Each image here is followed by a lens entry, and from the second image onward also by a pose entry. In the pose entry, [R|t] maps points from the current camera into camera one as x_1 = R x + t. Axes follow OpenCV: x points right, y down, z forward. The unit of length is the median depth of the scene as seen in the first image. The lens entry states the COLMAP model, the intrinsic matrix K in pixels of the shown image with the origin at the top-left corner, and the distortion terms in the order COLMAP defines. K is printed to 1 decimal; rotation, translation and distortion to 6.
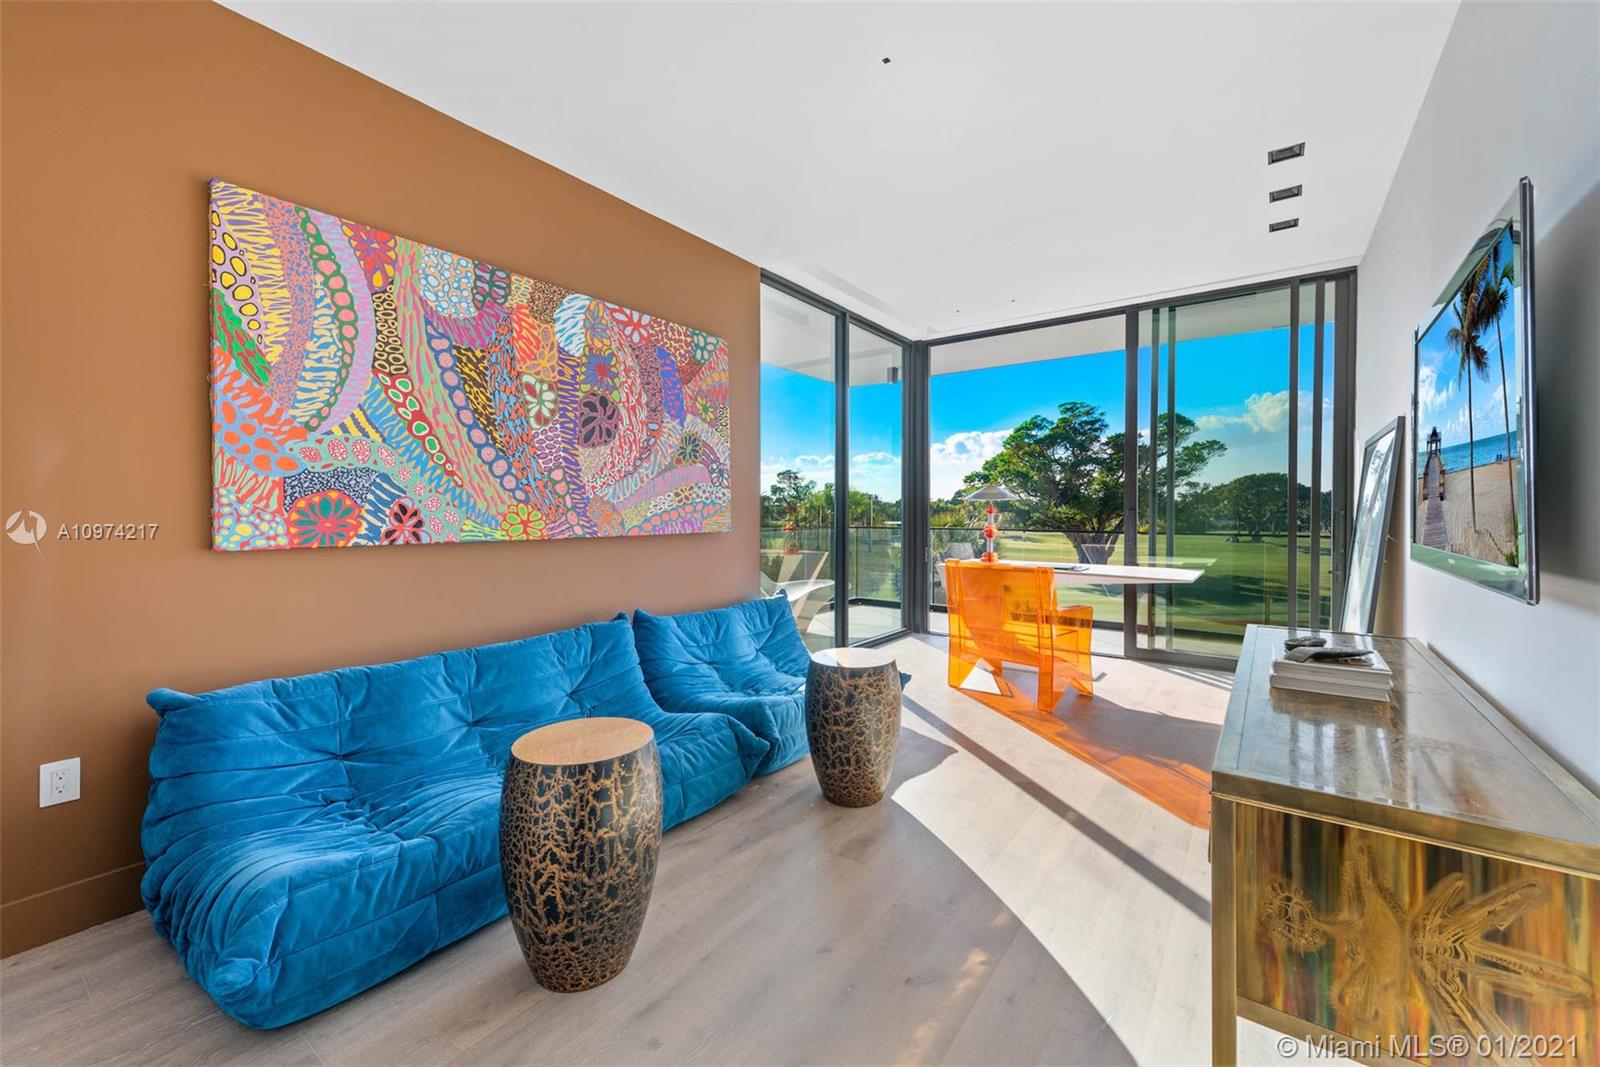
lens RADIAL K [[633.3, 0, 817.4], [0, 633.3, 512.5], [0, 0, 1]] dist [0.018309, -0.003286]
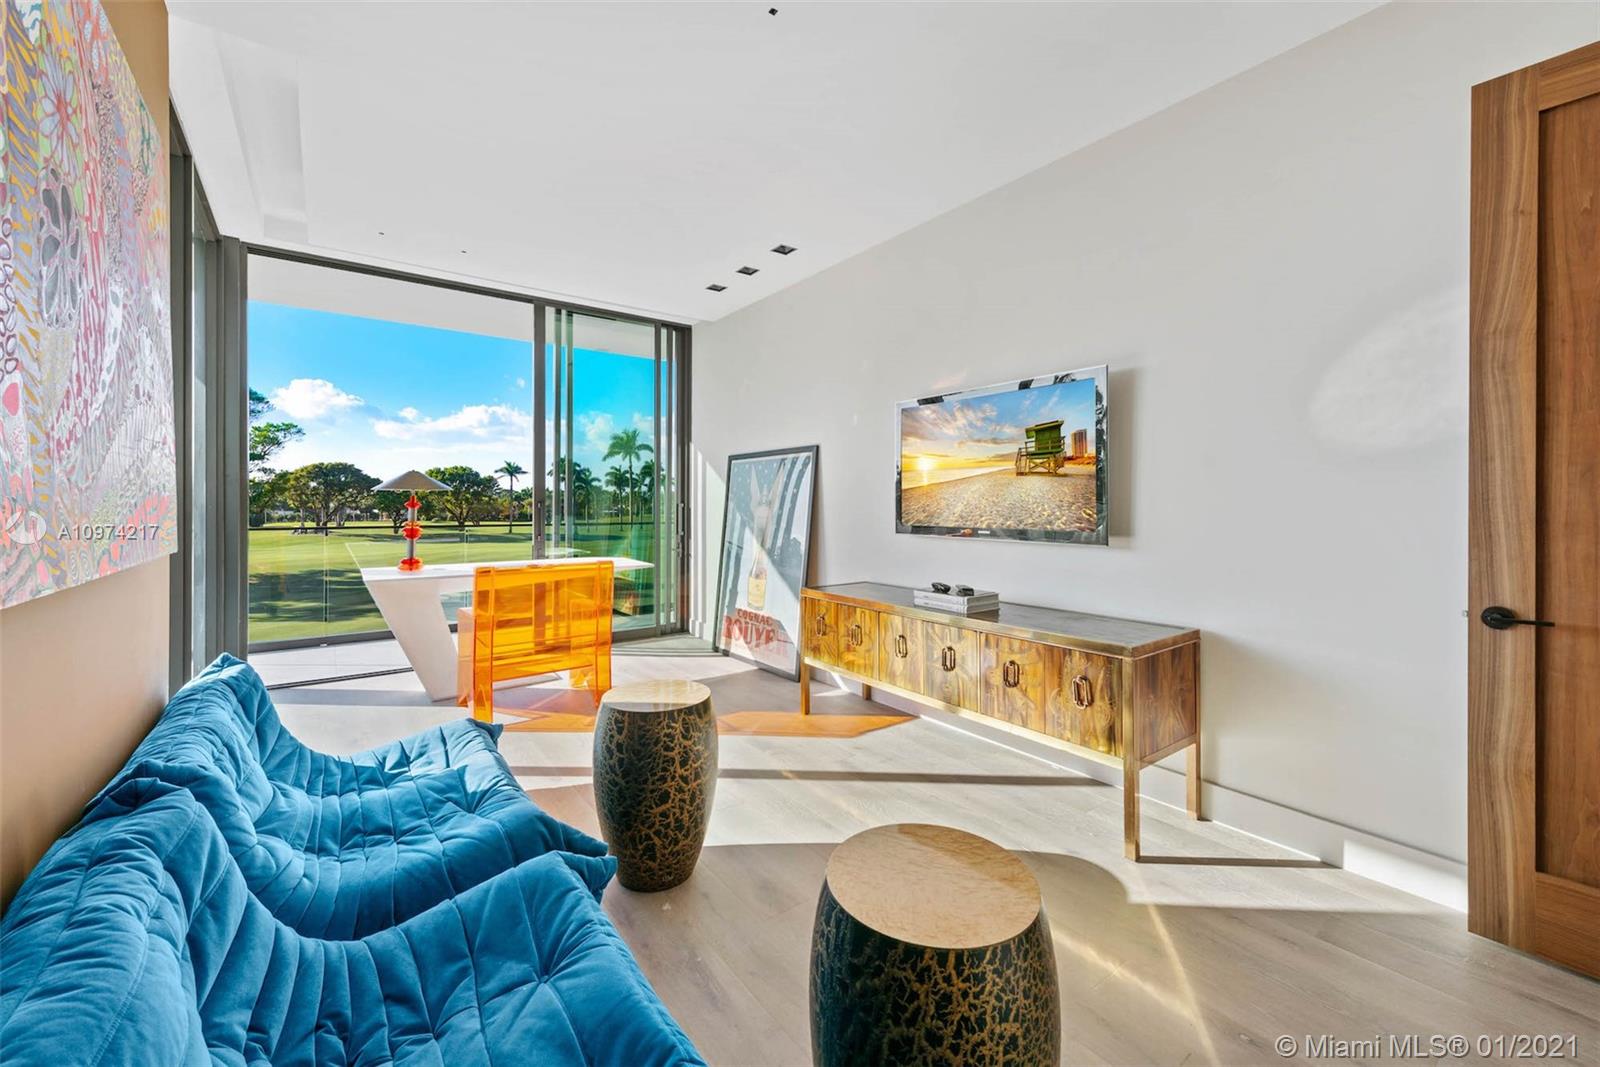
lens RADIAL K [[633.3, 0, 794.6], [0, 633.3, 511.4], [0, 0, 1]] dist [0.018309, -0.003286]
pose [[0.311049, -0.014615, 0.950281, -0.336673], [0.000307, 0.999883, 0.015277, -0.006451], [-0.950394, -0.004460, 0.311018, 0.315417]]
